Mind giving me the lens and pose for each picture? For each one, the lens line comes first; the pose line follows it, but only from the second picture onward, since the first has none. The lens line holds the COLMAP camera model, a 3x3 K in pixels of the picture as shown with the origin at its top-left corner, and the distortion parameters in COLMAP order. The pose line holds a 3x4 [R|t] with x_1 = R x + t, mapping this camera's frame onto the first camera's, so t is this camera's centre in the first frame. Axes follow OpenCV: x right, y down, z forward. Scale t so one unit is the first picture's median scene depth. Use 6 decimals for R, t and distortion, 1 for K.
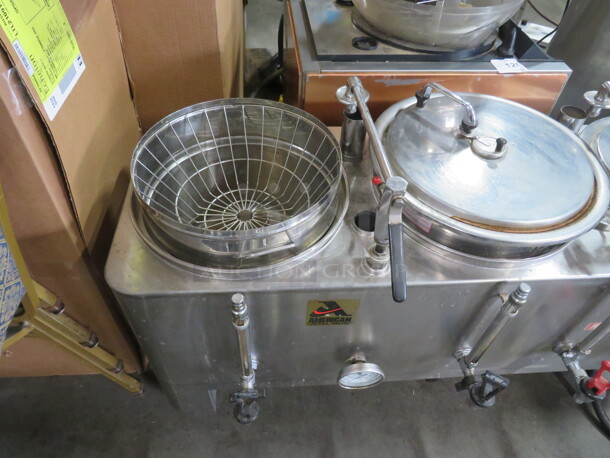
lens RADIAL K [[432.0, 0, 305.0], [0, 432.0, 229.0], [0, 0, 1]] dist [-0.023456, 0.001818]
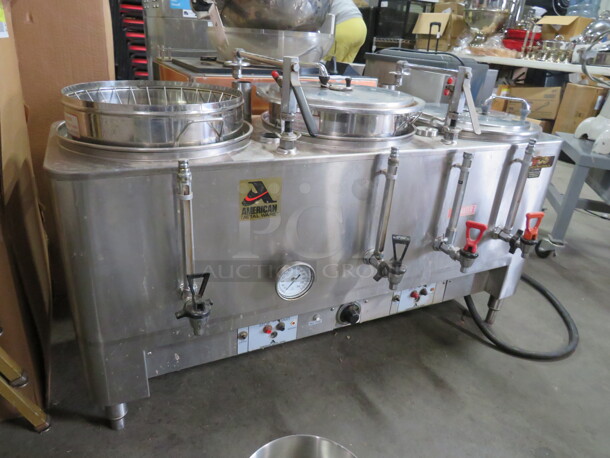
lens RADIAL K [[432.0, 0, 305.0], [0, 432.0, 229.0], [0, 0, 1]] dist [-0.023456, 0.001818]
pose [[0.927403, -0.136950, 0.348092, -0.212971], [0.256546, 0.910094, -0.325442, 0.596978], [-0.272227, 0.391117, 0.879158, -0.018596]]
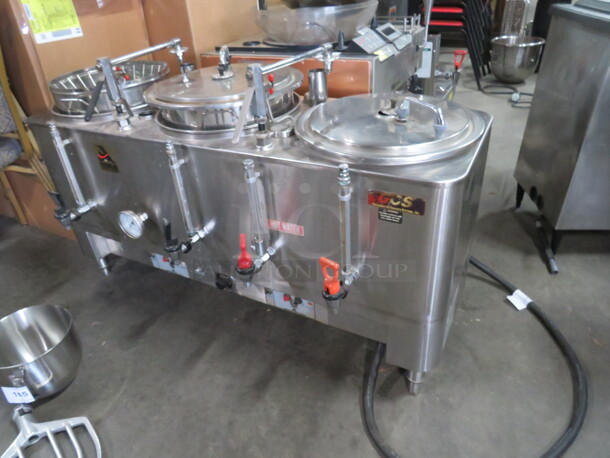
lens RADIAL K [[432.0, 0, 305.0], [0, 432.0, 229.0], [0, 0, 1]] dist [-0.023456, 0.001818]
pose [[0.840766, 0.200461, -0.502919, 1.387922], [-0.321219, 0.932461, -0.165331, 0.416621], [0.435810, 0.300552, 0.848374, 0.022886]]
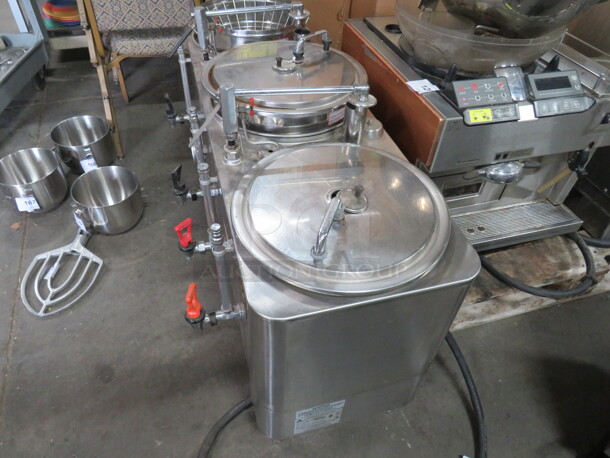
lens RADIAL K [[432.0, 0, 305.0], [0, 432.0, 229.0], [0, 0, 1]] dist [-0.023456, 0.001818]
pose [[0.200775, 0.665842, -0.718571, 1.660668], [-0.739601, 0.584027, 0.334520, -0.375439], [0.642402, 0.464293, 0.609715, 0.401463]]
